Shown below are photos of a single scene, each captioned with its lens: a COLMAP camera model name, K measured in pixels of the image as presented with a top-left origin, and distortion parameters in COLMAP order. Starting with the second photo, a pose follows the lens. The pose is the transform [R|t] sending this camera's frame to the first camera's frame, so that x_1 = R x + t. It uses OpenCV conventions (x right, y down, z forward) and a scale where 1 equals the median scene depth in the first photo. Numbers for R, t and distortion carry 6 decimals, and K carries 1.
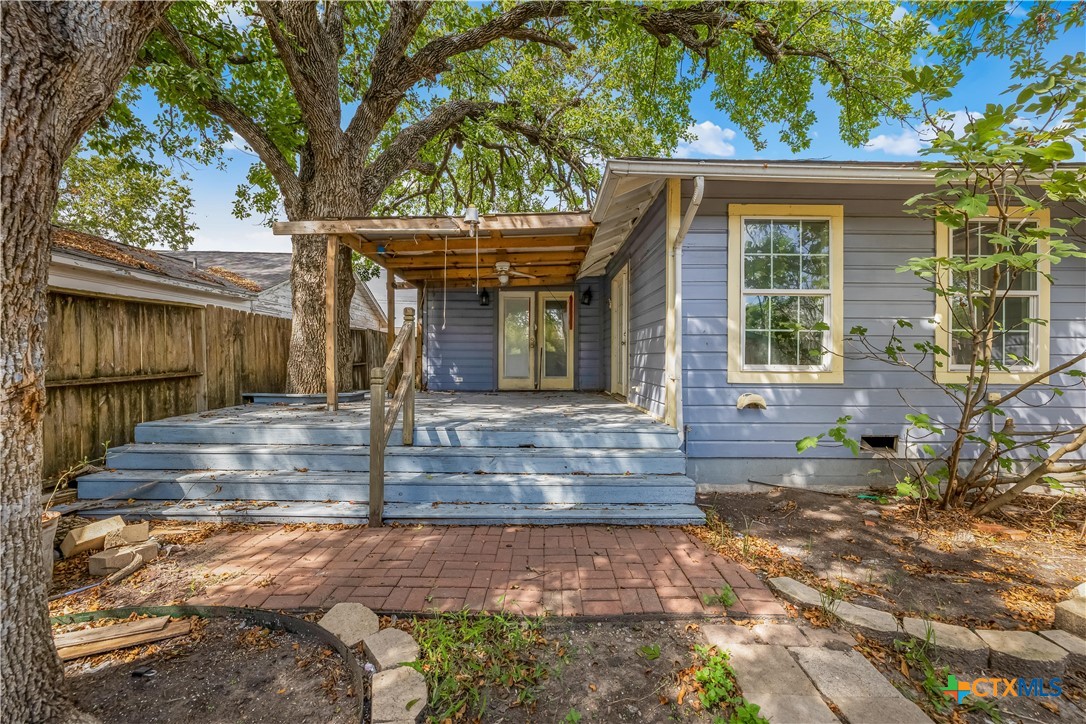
lens RADIAL K [[457.3, 0, 543.0], [0, 457.3, 362.0], [0, 0, 1]] dist [-0.010685, -0.000039]
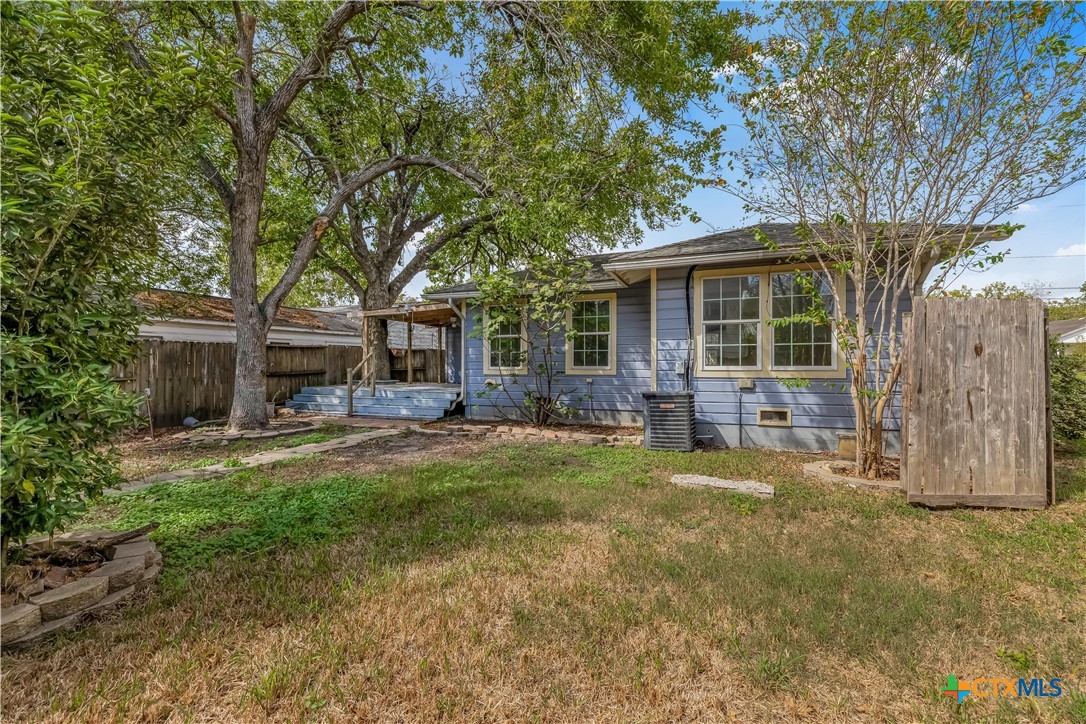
lens RADIAL K [[457.3, 0, 543.0], [0, 457.3, 362.0], [0, 0, 1]] dist [-0.010685, -0.000039]
pose [[0.932261, -0.010852, -0.361624, 1.389539], [0.008341, 0.999929, -0.008503, 0.002406], [0.361690, 0.004910, 0.932285, -1.028840]]
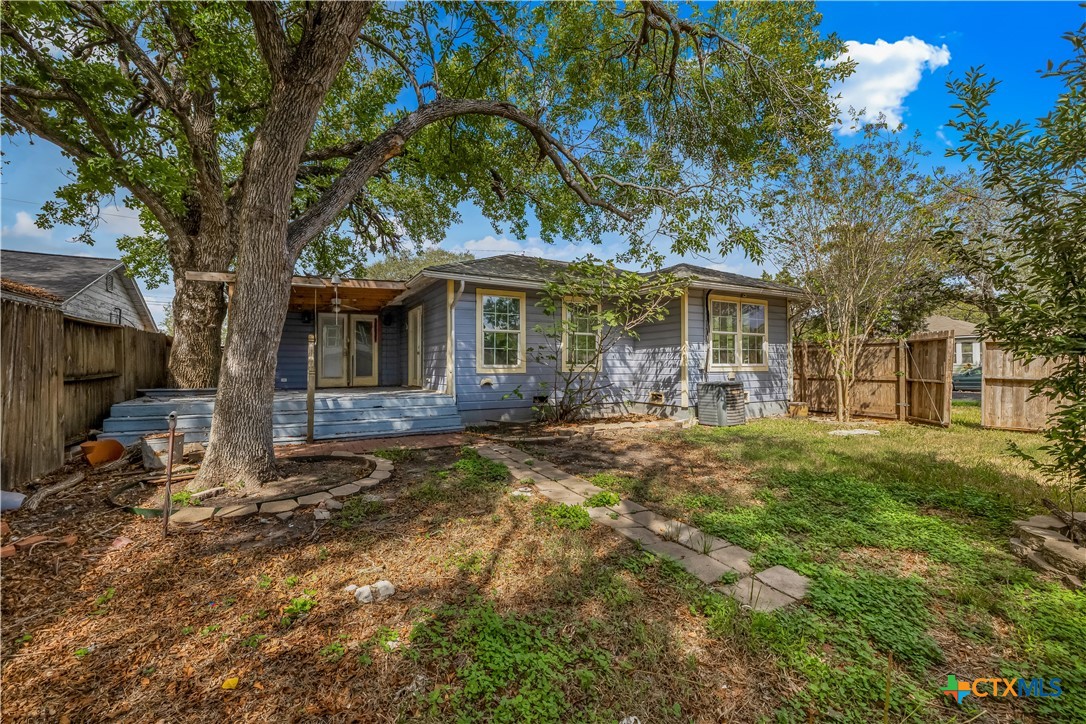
lens RADIAL K [[457.3, 0, 543.0], [0, 457.3, 362.0], [0, 0, 1]] dist [-0.010685, -0.000039]
pose [[0.880689, -0.002407, 0.473689, -0.284504], [0.008869, 0.999896, -0.011408, 0.017693], [-0.473612, 0.014248, 0.880618, -0.885818]]
